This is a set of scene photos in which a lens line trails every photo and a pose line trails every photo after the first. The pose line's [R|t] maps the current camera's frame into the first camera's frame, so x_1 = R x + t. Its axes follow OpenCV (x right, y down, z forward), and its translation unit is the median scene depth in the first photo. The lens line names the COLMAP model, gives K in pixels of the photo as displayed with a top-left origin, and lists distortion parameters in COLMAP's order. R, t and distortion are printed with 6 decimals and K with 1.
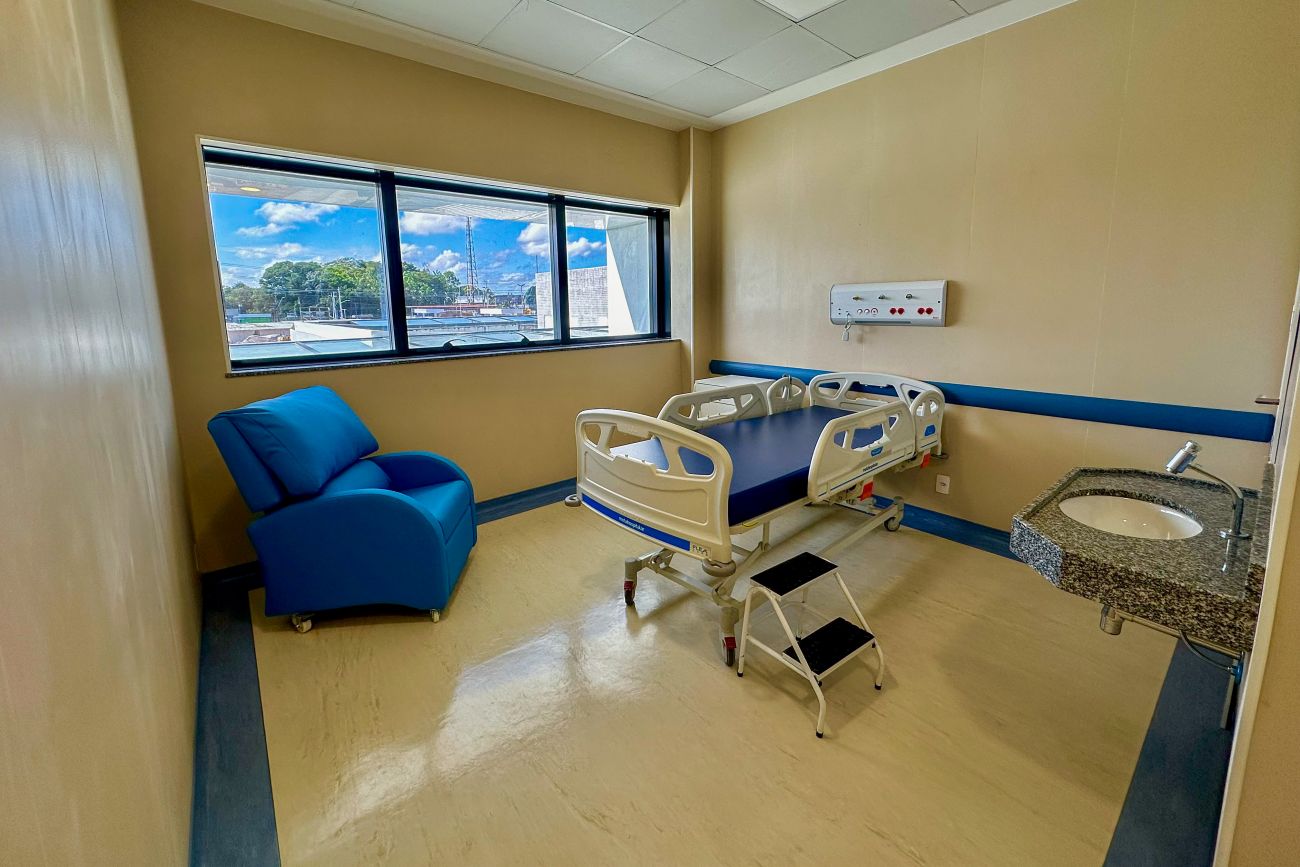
lens RADIAL K [[518.1, 0, 649.8], [0, 518.1, 379.9], [0, 0, 1]] dist [-0.002080, 0.000053]
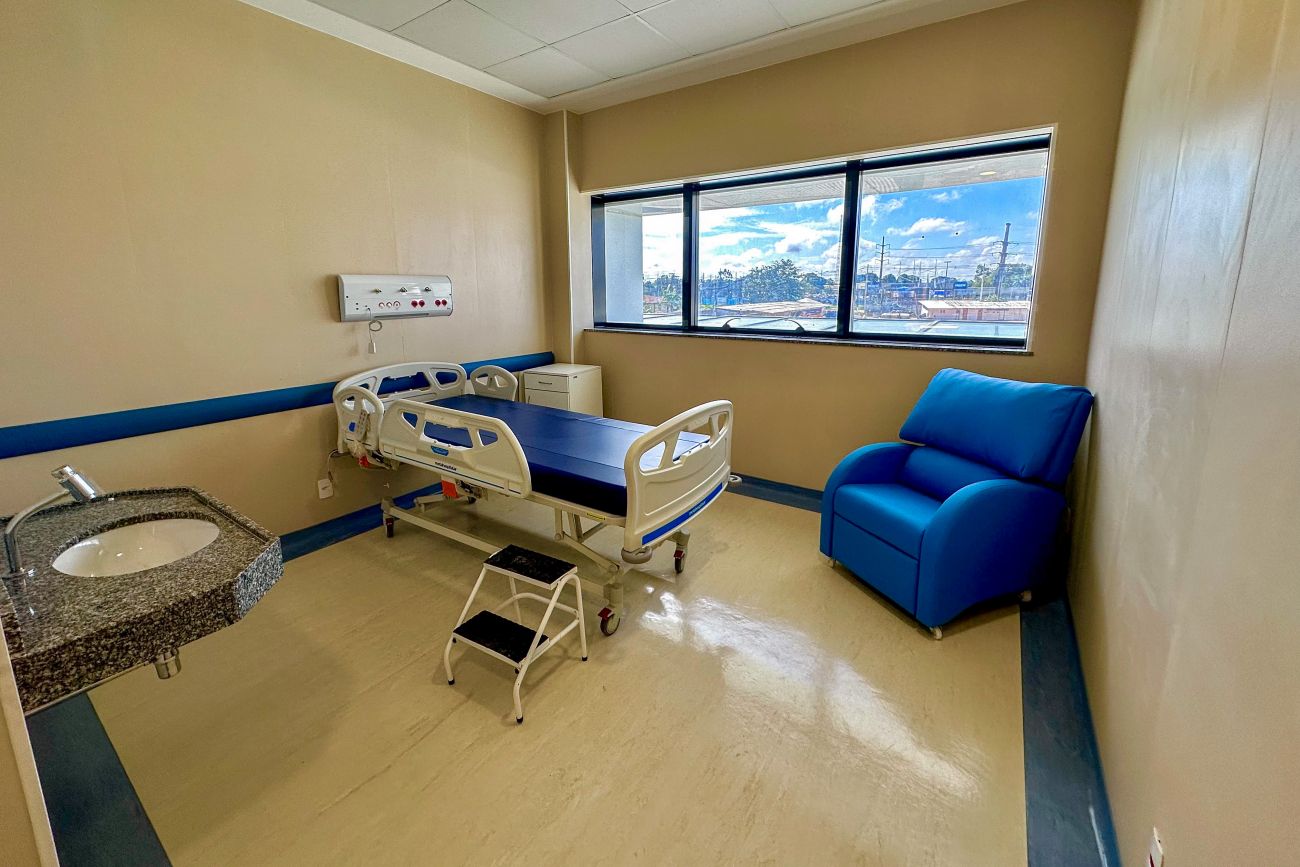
lens RADIAL K [[518.1, 0, 649.8], [0, 518.1, 379.9], [0, 0, 1]] dist [-0.002080, 0.000053]
pose [[0.275421, 0.174170, -0.945414, 0.678427], [-0.142777, 0.979954, 0.138939, -0.088956], [0.950662, 0.096717, 0.294767, 0.542239]]
